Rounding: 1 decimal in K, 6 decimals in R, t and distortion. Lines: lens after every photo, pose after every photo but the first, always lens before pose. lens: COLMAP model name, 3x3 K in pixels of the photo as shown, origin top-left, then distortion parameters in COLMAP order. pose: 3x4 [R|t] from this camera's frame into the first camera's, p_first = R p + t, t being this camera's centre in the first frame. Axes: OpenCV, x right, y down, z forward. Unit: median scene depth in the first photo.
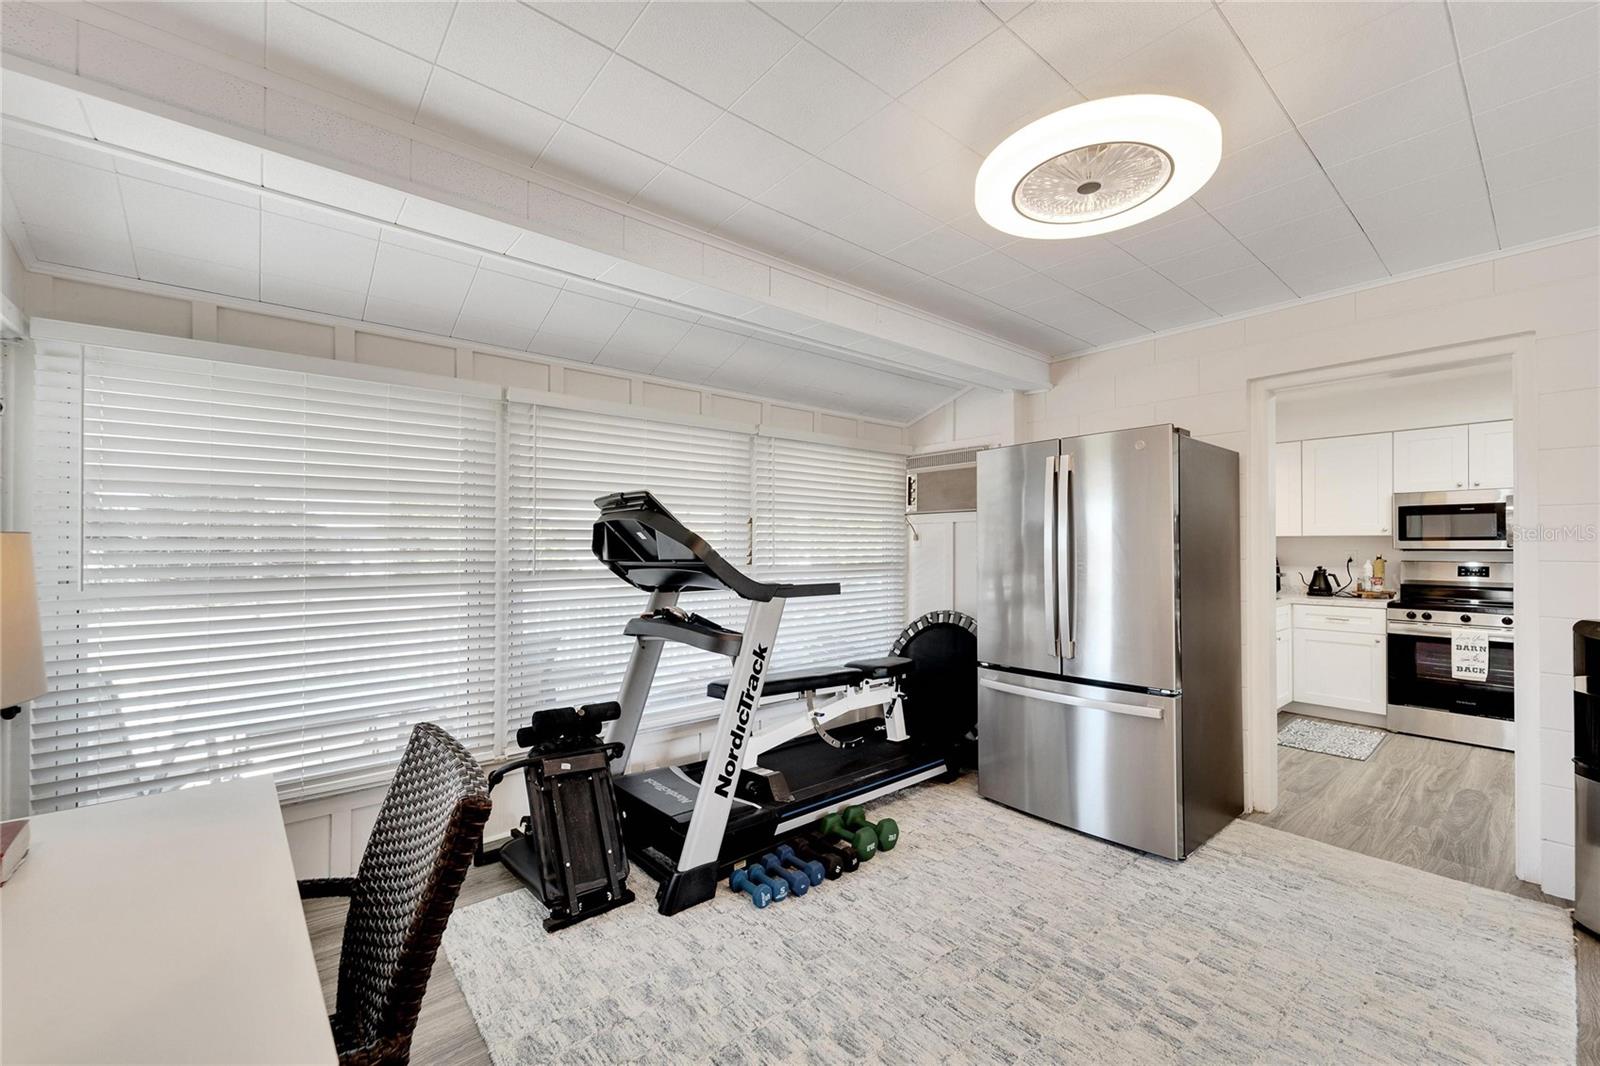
lens RADIAL K [[647.8, 0, 789.3], [0, 647.8, 537.3], [0, 0, 1]] dist [0.003715, -0.001524]
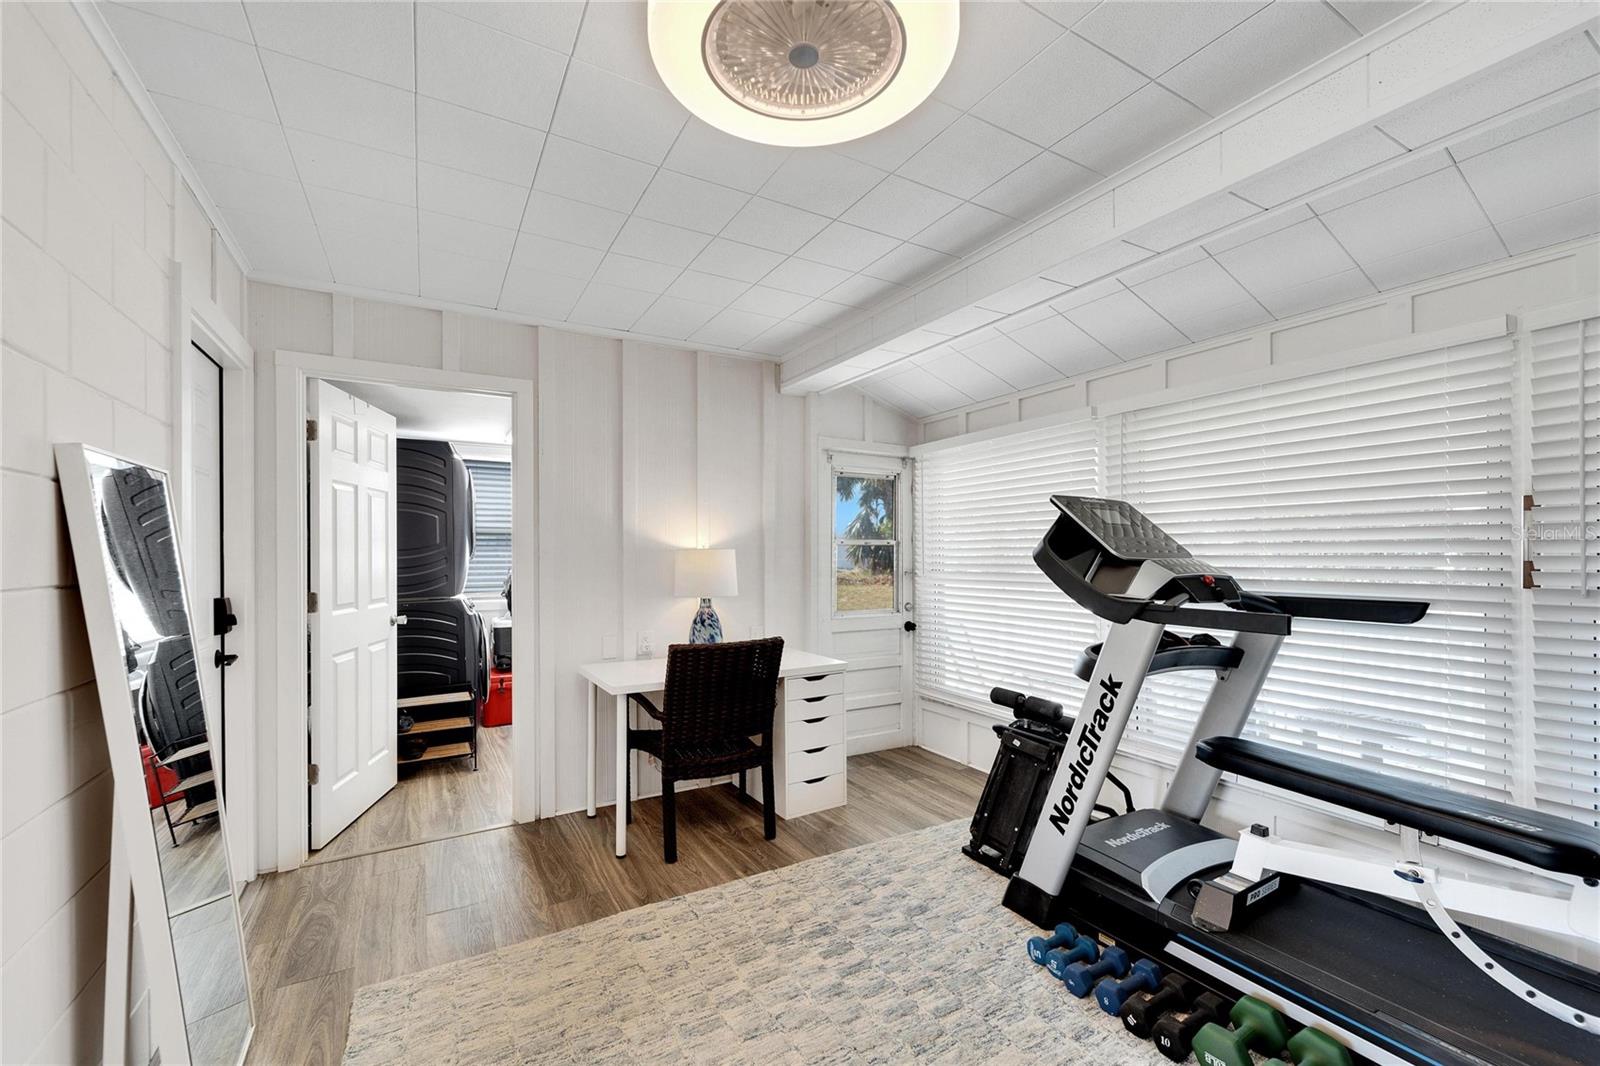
lens RADIAL K [[647.8, 0, 794.3], [0, 647.8, 553.8], [0, 0, 1]] dist [0.003715, -0.001524]
pose [[-0.174832, -0.001027, -0.984598, 0.776859], [0.009853, 0.999948, -0.002793, 0.014179], [0.984549, -0.010190, -0.174813, 0.734279]]
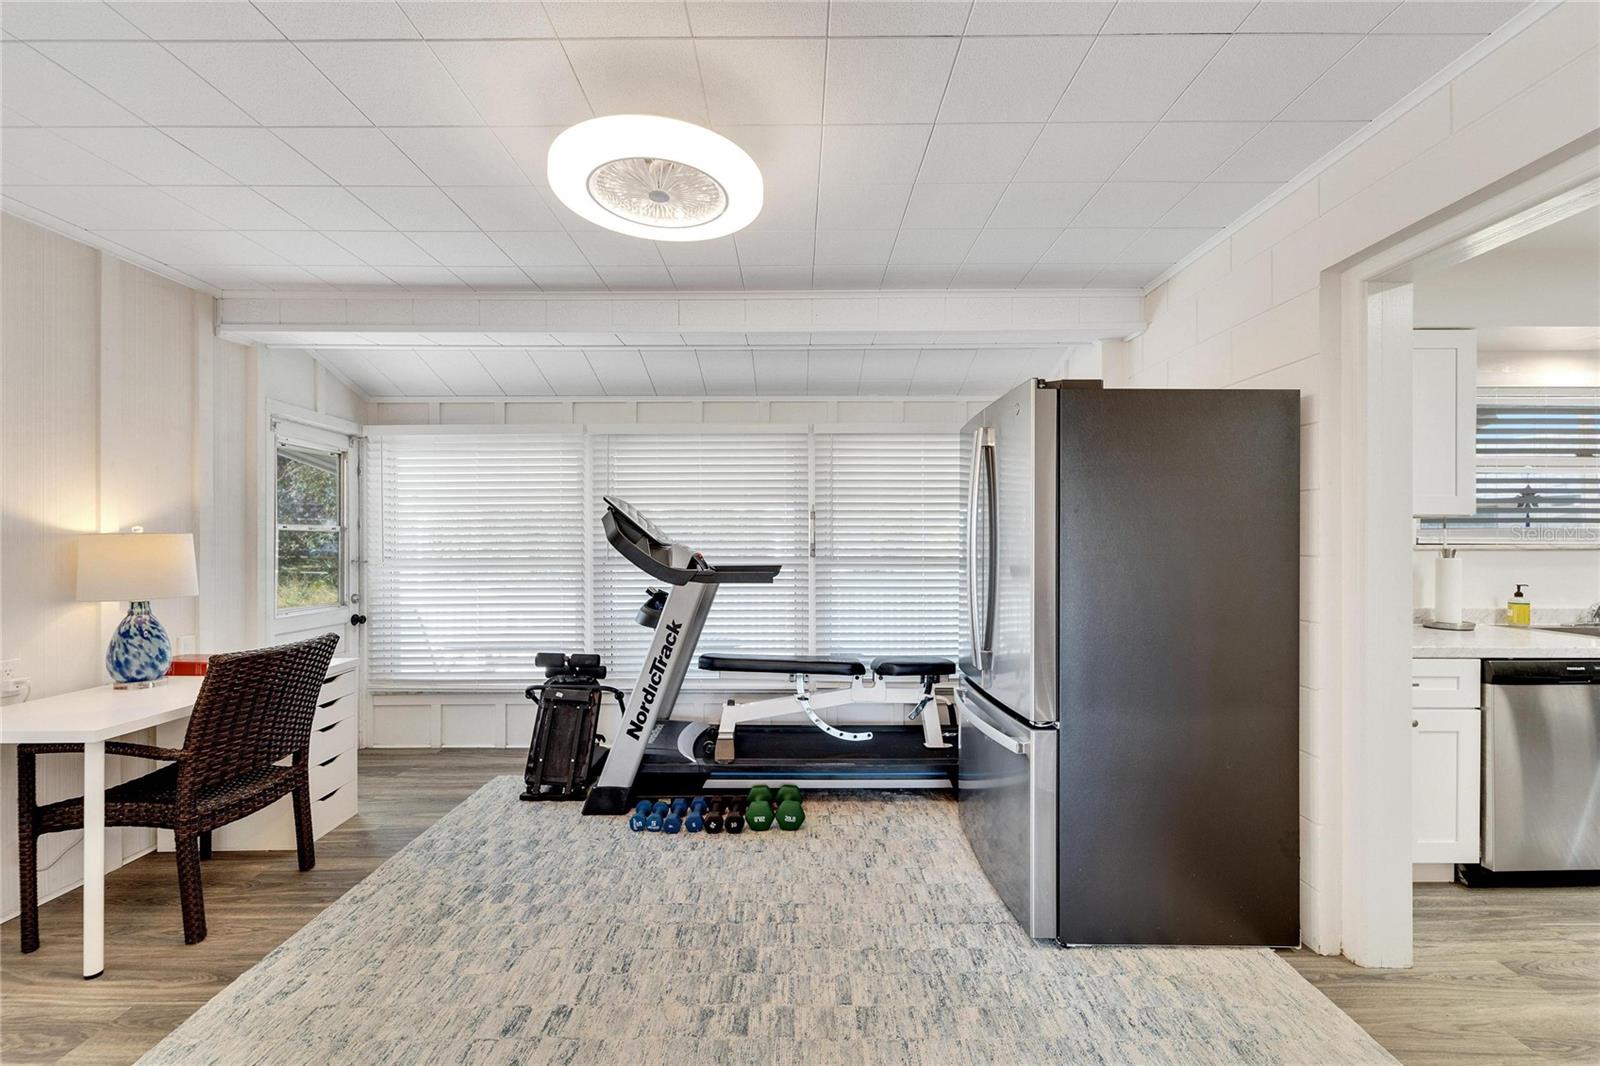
lens RADIAL K [[658.2, 0, 796.3], [0, 658.2, 540.0], [0, 0, 1]] dist [0.003086, -0.001780]
pose [[0.767501, -0.003725, -0.641037, 0.874490], [0.008813, 0.999950, 0.004741, 0.012779], [0.640987, -0.009288, 0.767495, 0.209930]]
